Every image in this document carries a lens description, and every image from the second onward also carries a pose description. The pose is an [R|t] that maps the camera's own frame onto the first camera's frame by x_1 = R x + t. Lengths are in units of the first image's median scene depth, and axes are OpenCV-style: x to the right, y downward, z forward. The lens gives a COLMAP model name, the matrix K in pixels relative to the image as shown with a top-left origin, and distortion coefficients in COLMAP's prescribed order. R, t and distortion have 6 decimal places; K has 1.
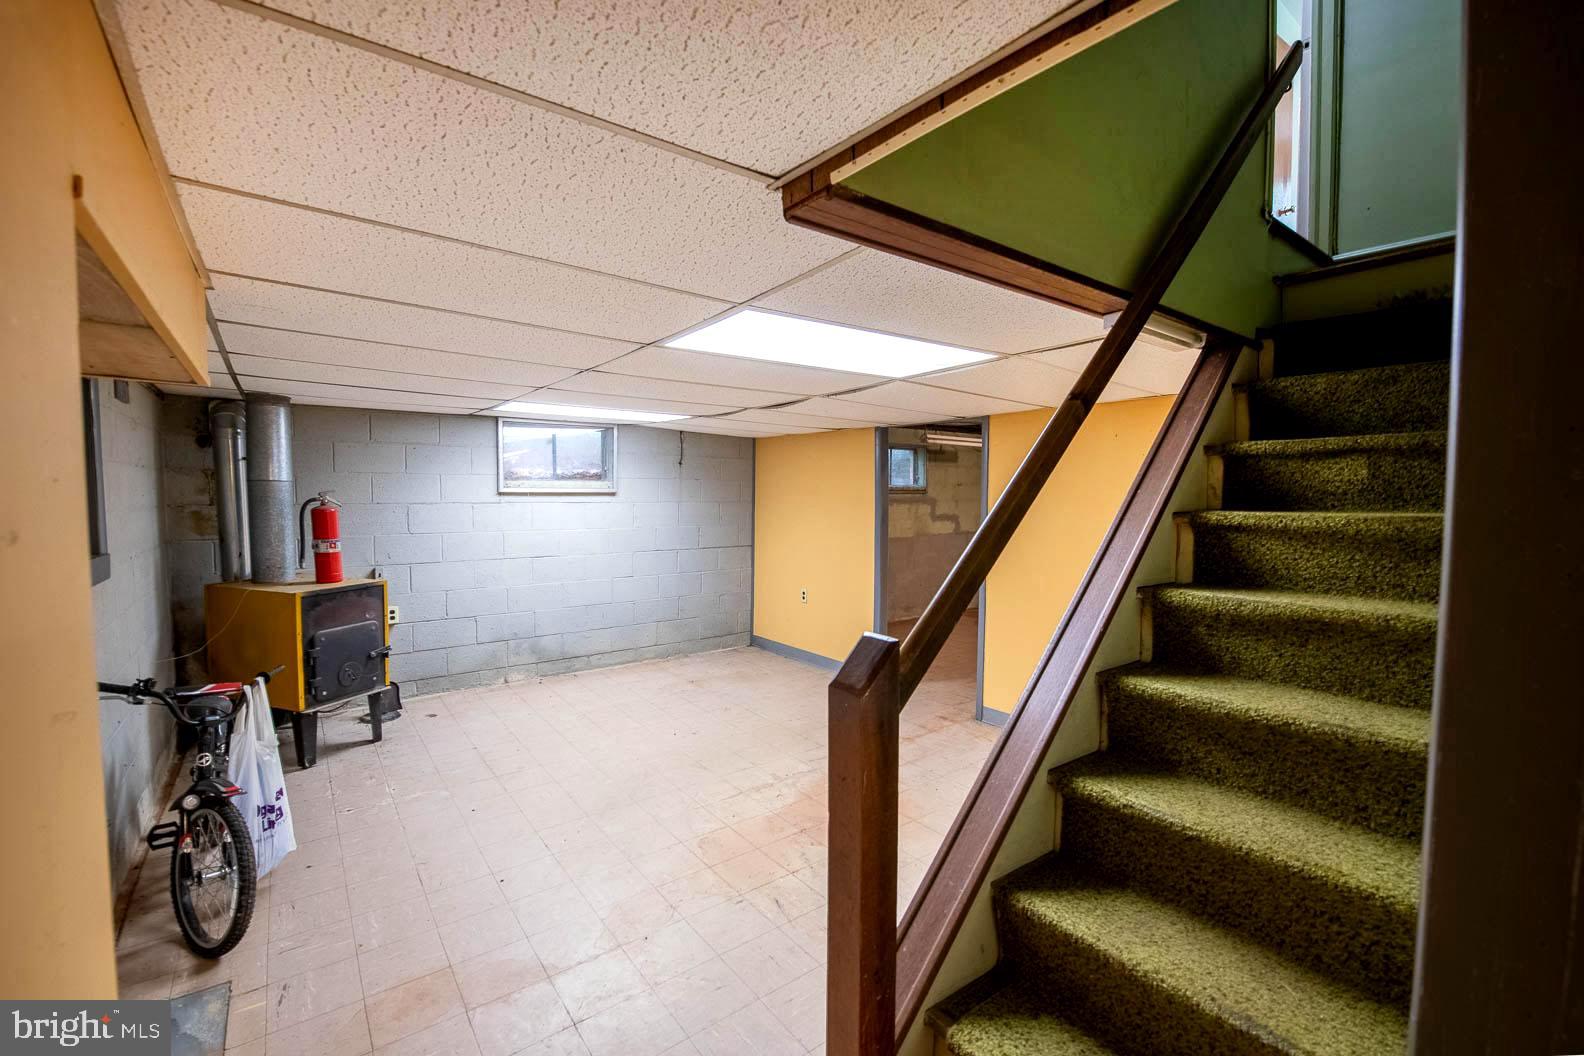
lens RADIAL K [[653.8, 0, 788.8], [0, 653.8, 529.9], [0, 0, 1]] dist [-0.004493, -0.001414]
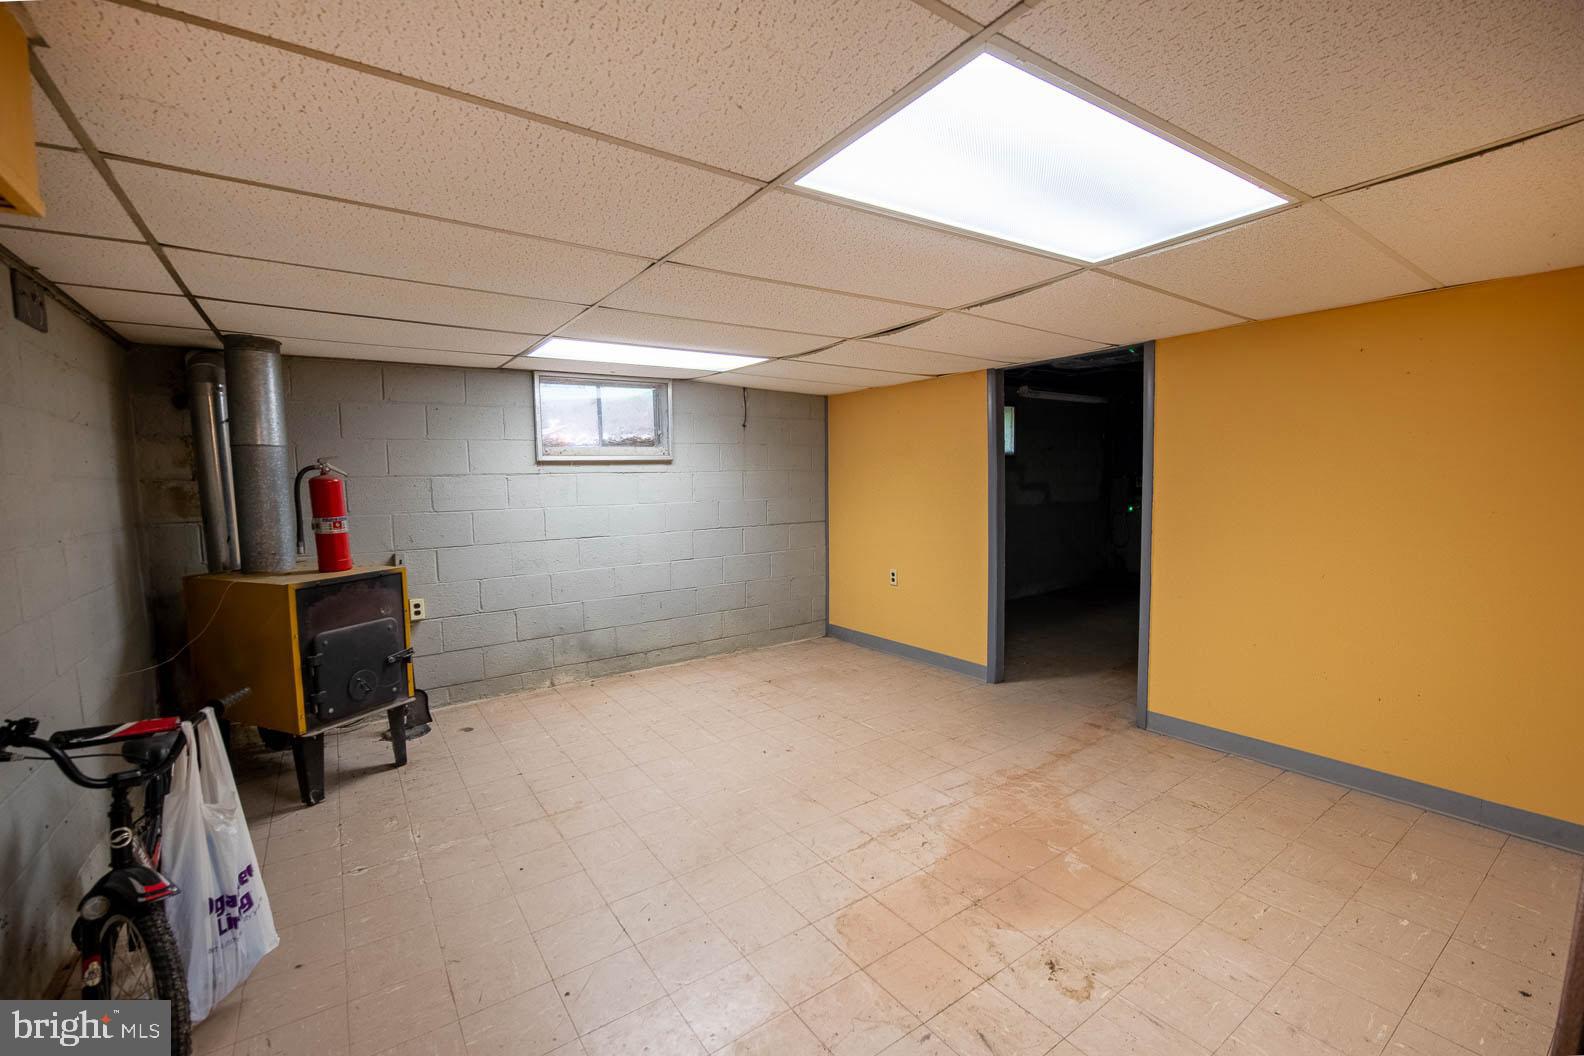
lens RADIAL K [[653.8, 0, 792.0], [0, 653.8, 529.2], [0, 0, 1]] dist [-0.004493, -0.001414]
pose [[0.998911, -0.022533, -0.040863, -0.106386], [0.023426, 0.999494, 0.021503, 0.024653], [0.040357, -0.022437, 0.998933, 0.216804]]
